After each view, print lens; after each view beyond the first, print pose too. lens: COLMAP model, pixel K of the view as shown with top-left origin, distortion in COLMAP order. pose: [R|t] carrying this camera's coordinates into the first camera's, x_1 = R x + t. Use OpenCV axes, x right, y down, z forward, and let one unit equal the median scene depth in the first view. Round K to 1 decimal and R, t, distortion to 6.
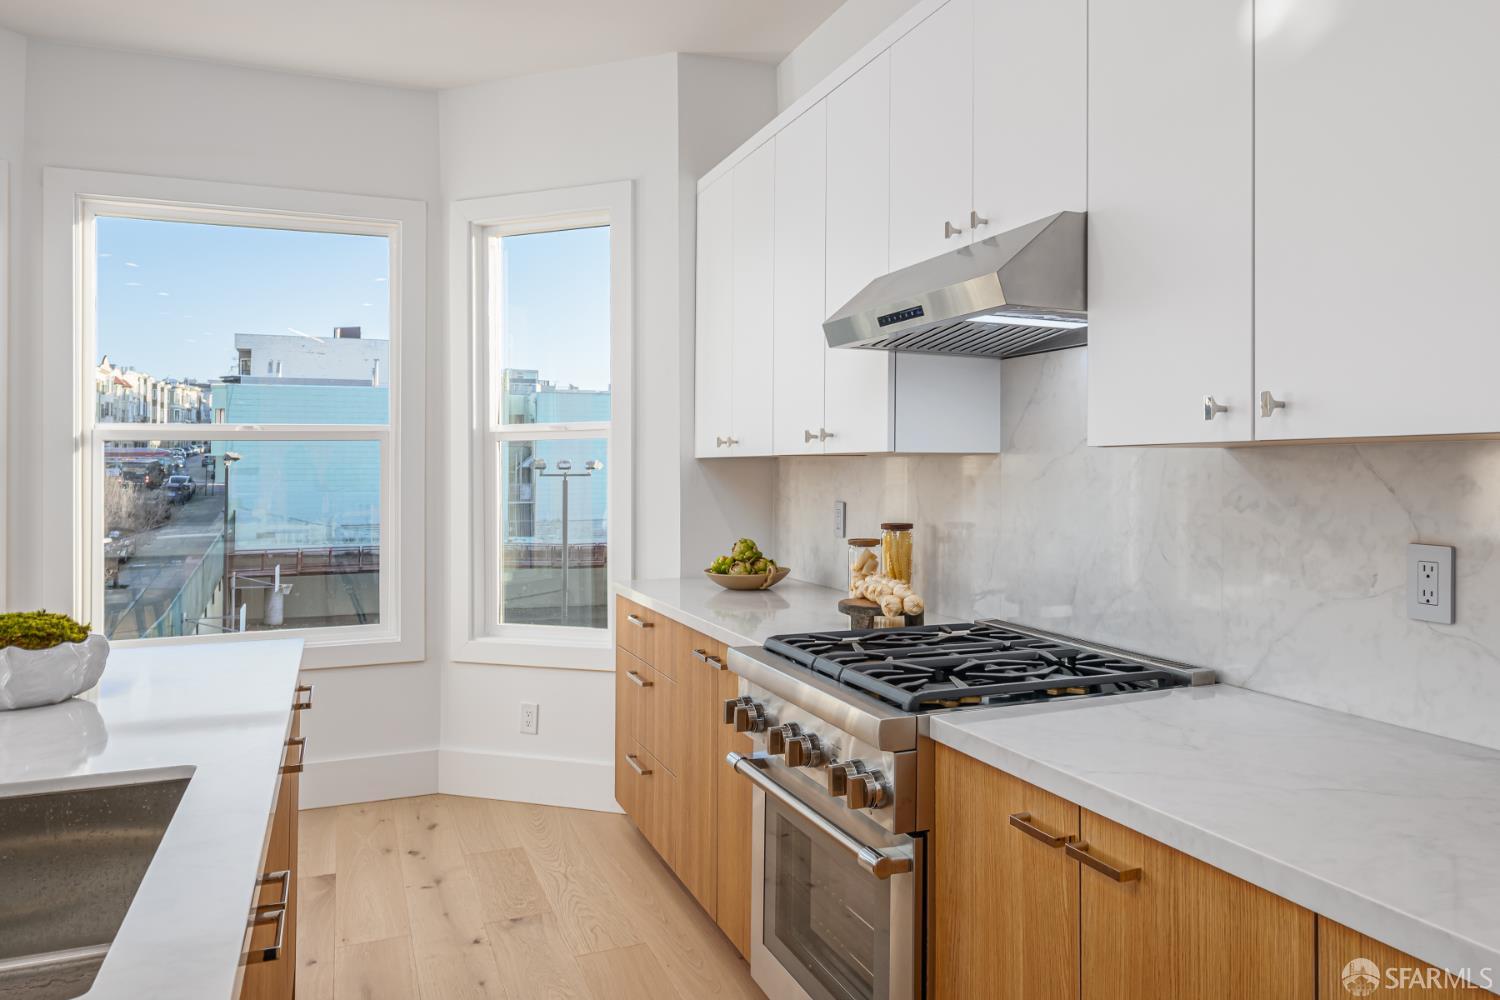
lens RADIAL K [[1027.0, 0, 828.0], [0, 1027.0, 440.9], [0, 0, 1]] dist [0.021073, -0.001686]
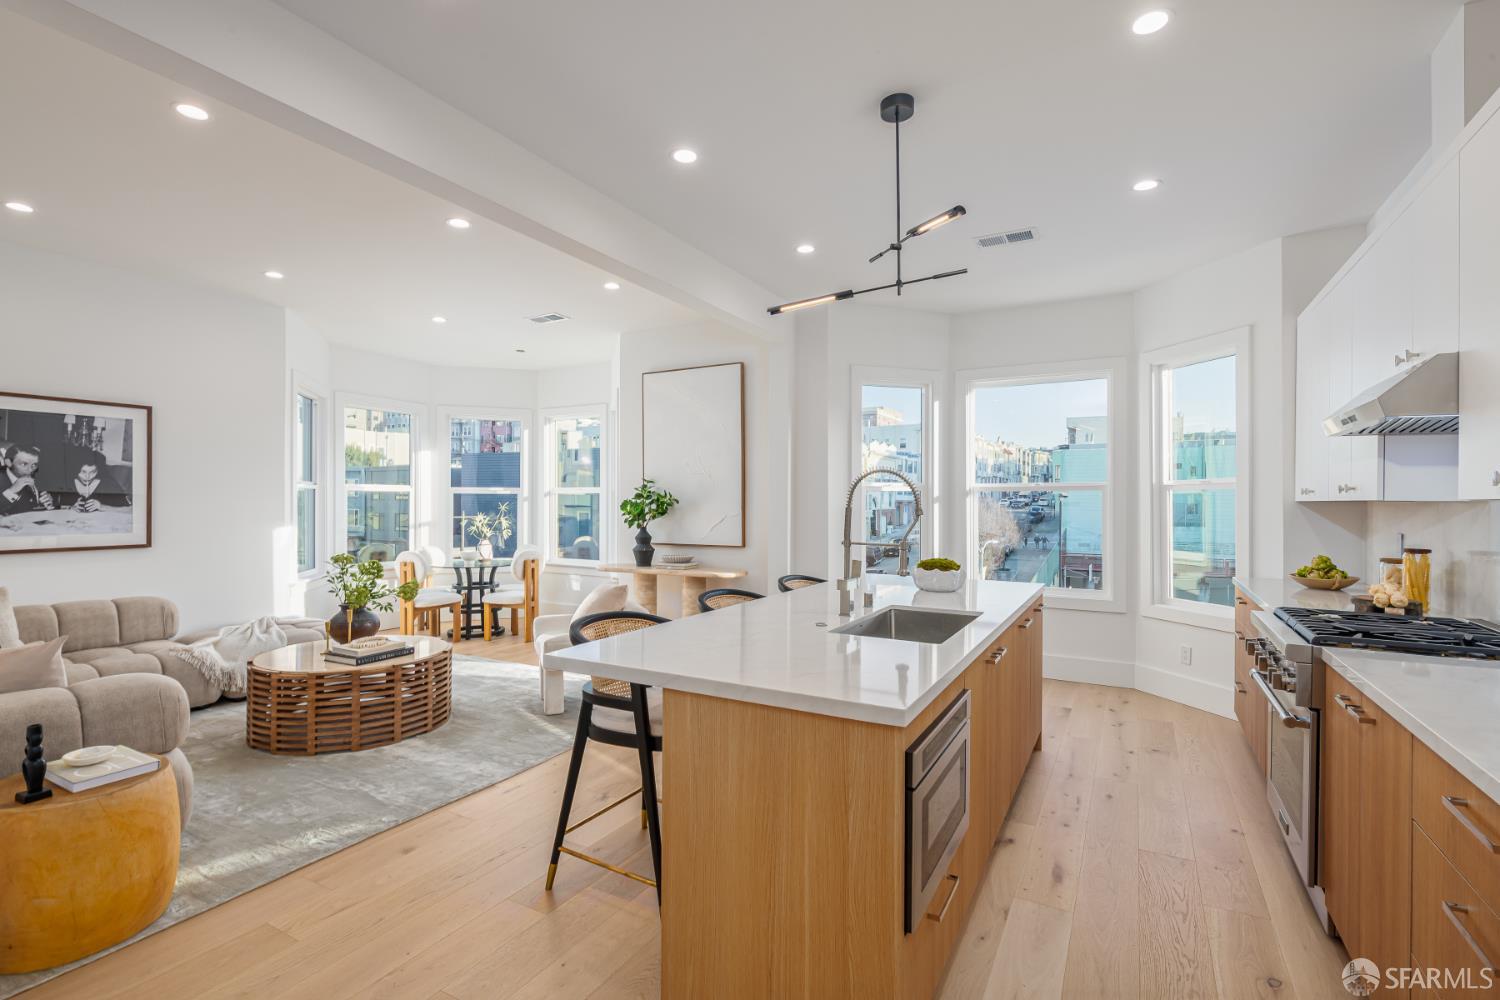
lens RADIAL K [[694.3, 0, 769.6], [0, 694.3, 496.2], [0, 0, 1]] dist [0.004849, -0.002837]
pose [[0.598624, -0.000105, -0.801030, 0.222102], [0.014196, 0.999844, 0.010478, -0.012466], [0.800904, -0.017644, 0.598532, -0.231011]]
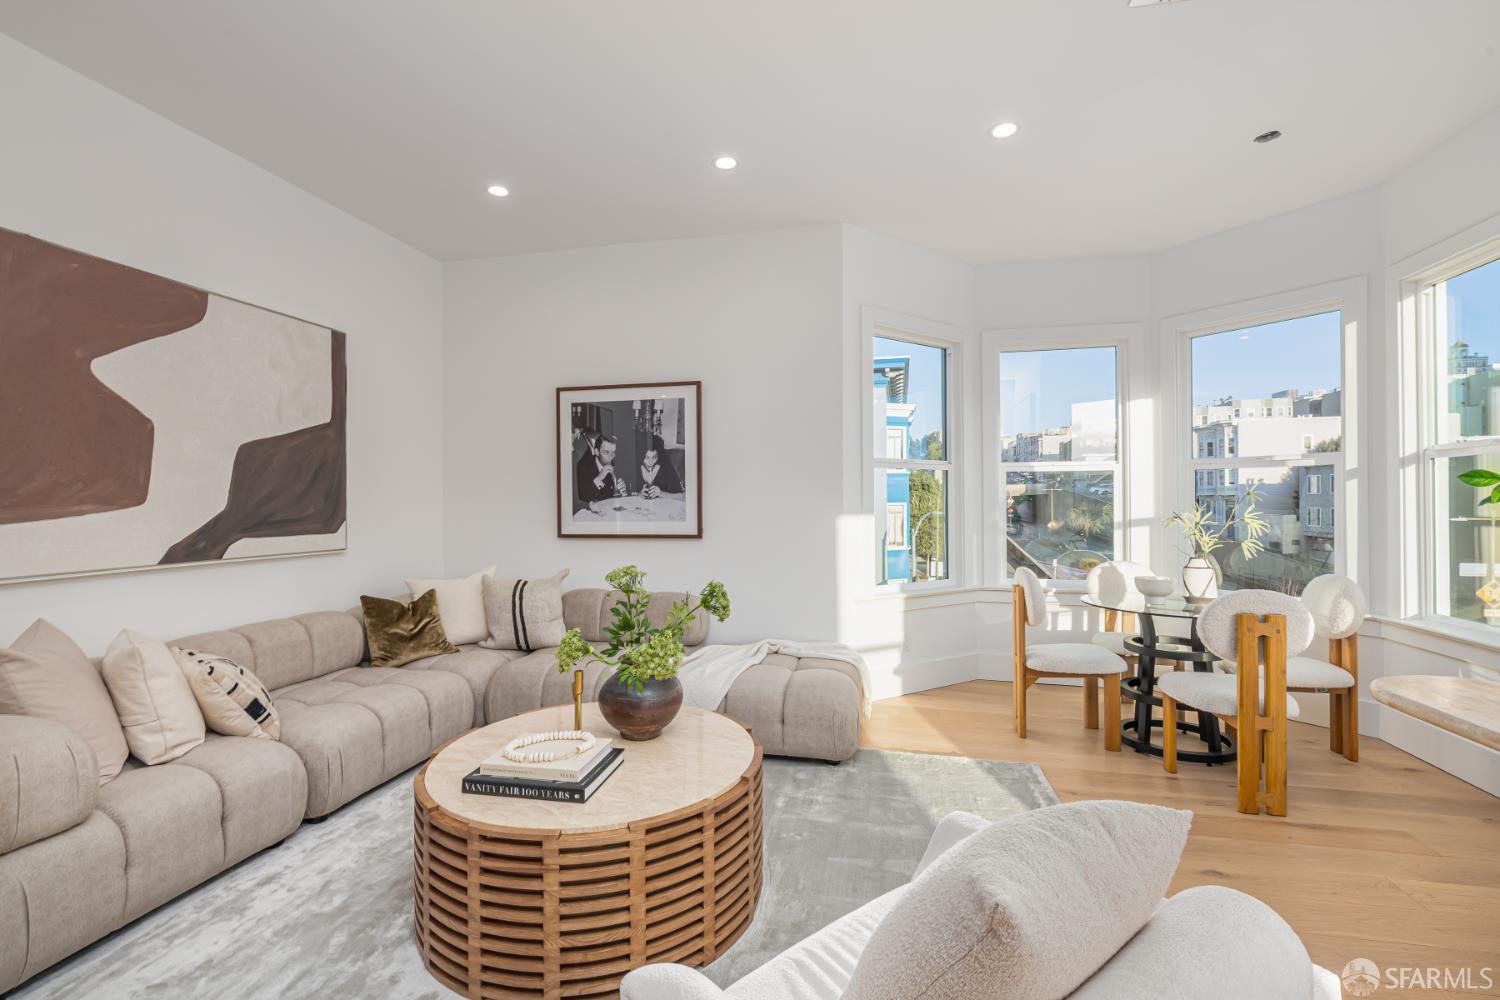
lens RADIAL K [[661.5, 0, 739.0], [0, 661.5, 502.8], [0, 0, 1]] dist [0.002502, -0.000309]
pose [[-0.622751, 0.007789, -0.782381, -0.588329], [0.027538, 0.999549, -0.011969, 0.029955], [0.781935, -0.028999, -0.622685, 0.293262]]
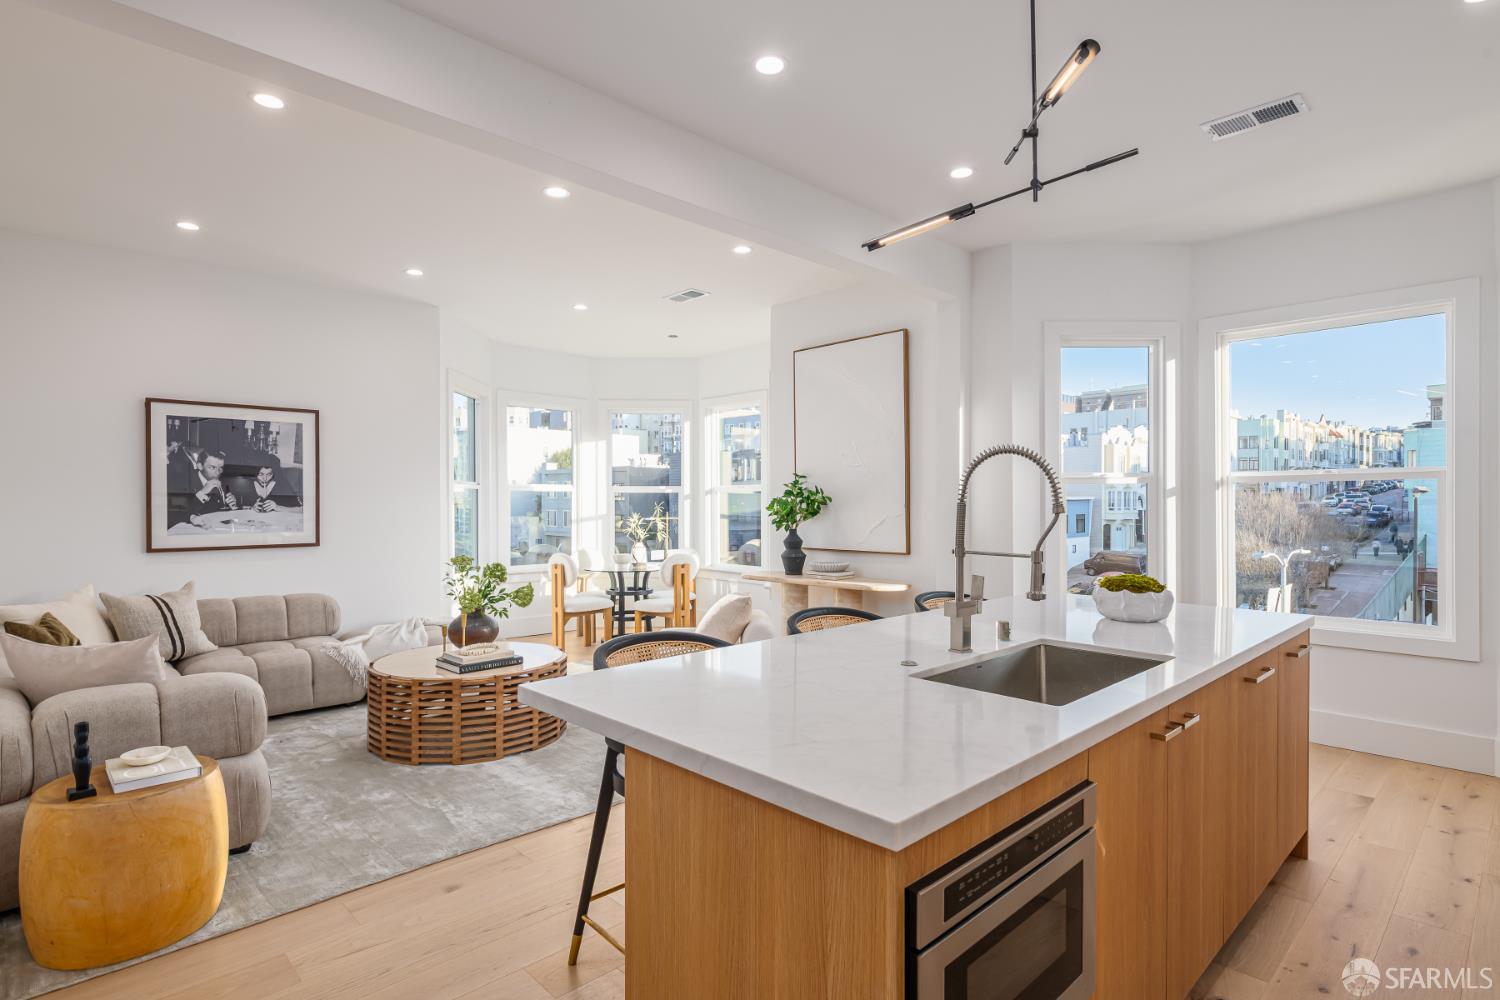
lens RADIAL K [[768.4, 0, 772.2], [0, 768.4, 501.7], [0, 0, 1]] dist [0.007509, -0.004496]
pose [[0.331991, 0.003422, -0.943276, 0.193172], [0.024645, 0.999621, 0.012301, -0.003801], [0.942960, -0.027331, 0.331781, -0.065688]]
